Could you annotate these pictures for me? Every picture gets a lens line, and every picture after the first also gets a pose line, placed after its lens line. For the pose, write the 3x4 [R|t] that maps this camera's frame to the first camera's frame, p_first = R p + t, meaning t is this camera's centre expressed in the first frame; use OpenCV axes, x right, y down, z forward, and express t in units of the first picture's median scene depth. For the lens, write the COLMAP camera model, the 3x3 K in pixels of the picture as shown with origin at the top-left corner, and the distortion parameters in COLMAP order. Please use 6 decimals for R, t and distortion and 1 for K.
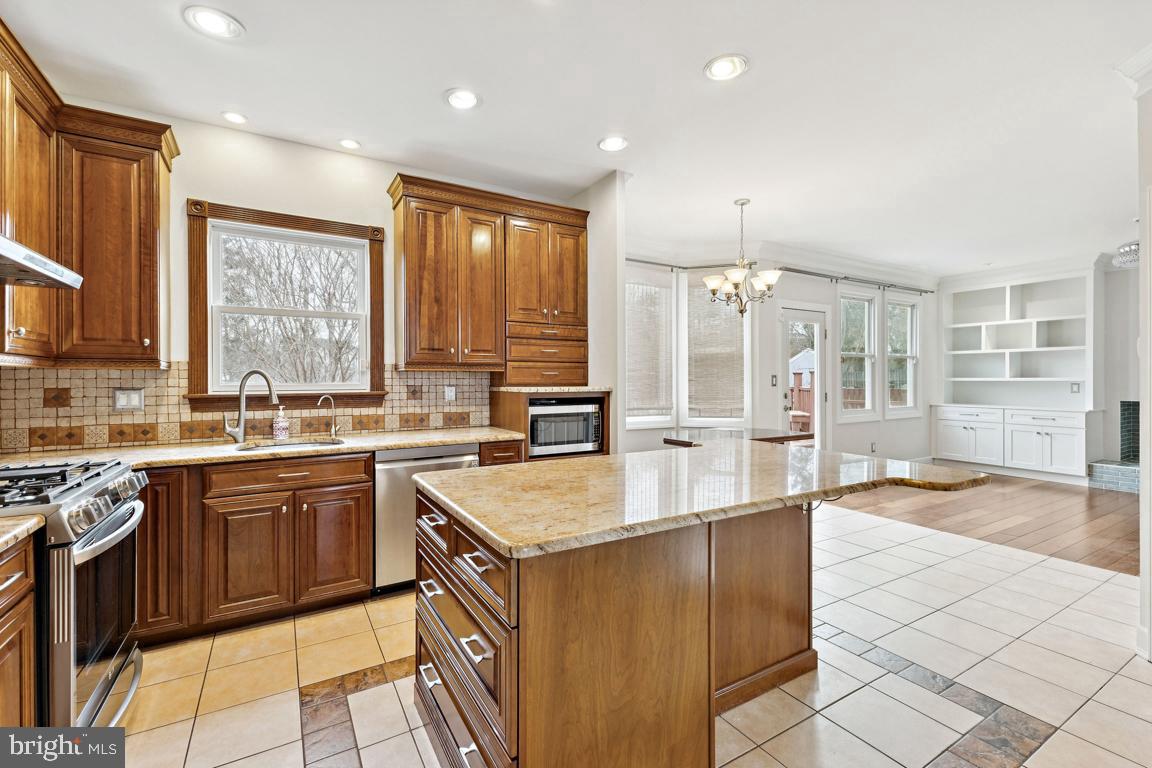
lens RADIAL K [[504.3, 0, 575.9], [0, 504.3, 381.9], [0, 0, 1]] dist [0.011104, -0.002288]
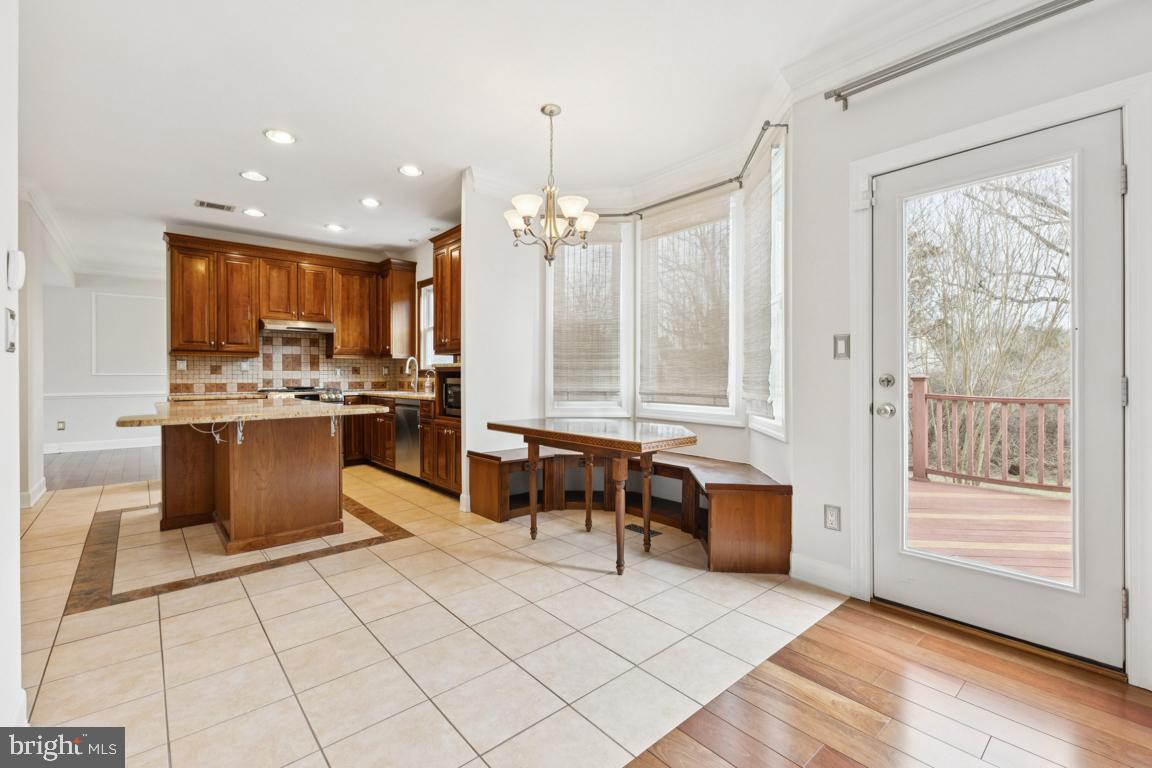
lens RADIAL K [[504.3, 0, 573.3], [0, 504.3, 386.2], [0, 0, 1]] dist [0.011104, -0.002288]
pose [[0.164015, 0.023883, -0.986169, 0.722742], [-0.002666, 0.999714, 0.023768, 0.020332], [0.986454, -0.001269, 0.164032, 0.616784]]
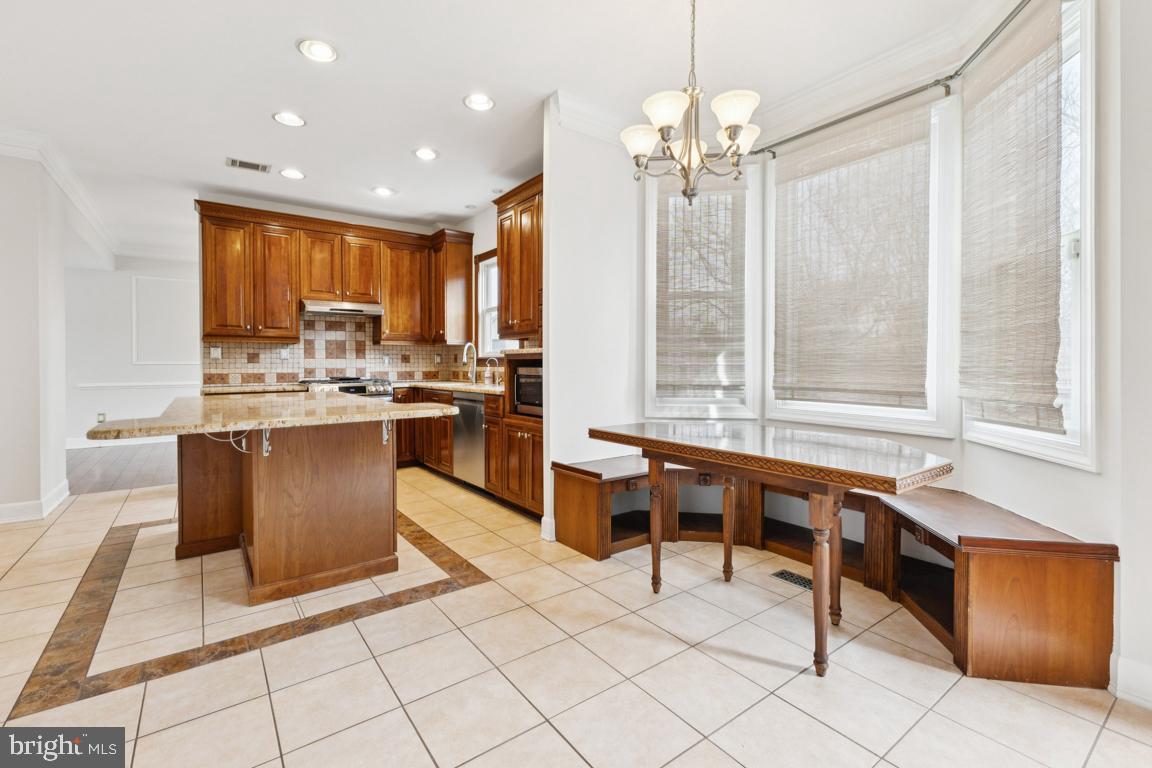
lens RADIAL K [[504.3, 0, 567.3], [0, 504.3, 377.9], [0, 0, 1]] dist [0.011104, -0.002288]
pose [[0.081920, 0.030529, -0.996171, 0.561068], [-0.001824, 0.999534, 0.030482, 0.020477], [0.996637, -0.000681, 0.081937, 0.563495]]
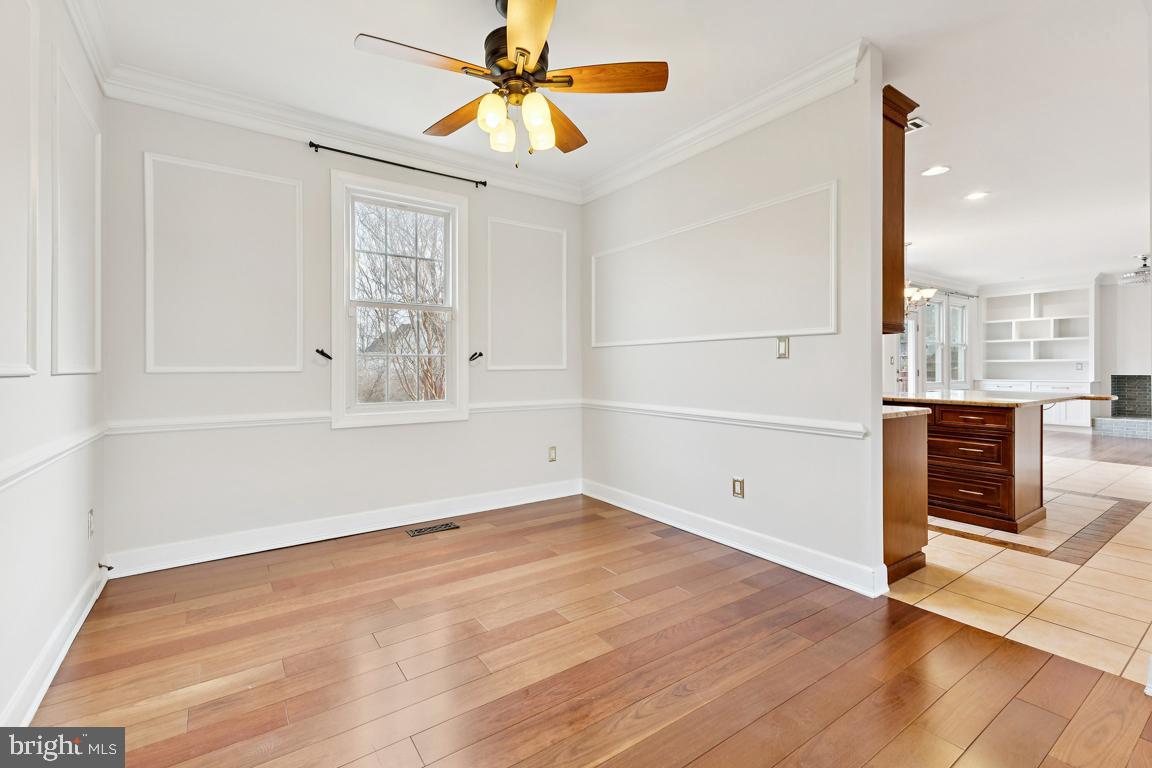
lens RADIAL K [[504.3, 0, 575.7], [0, 504.3, 370.0], [0, 0, 1]] dist [0.011104, -0.002288]
pose [[0.997455, -0.002995, 0.071241, -0.538911], [0.003120, 0.999994, -0.001653, 0.020908], [-0.071235, 0.001872, 0.997458, -0.326366]]
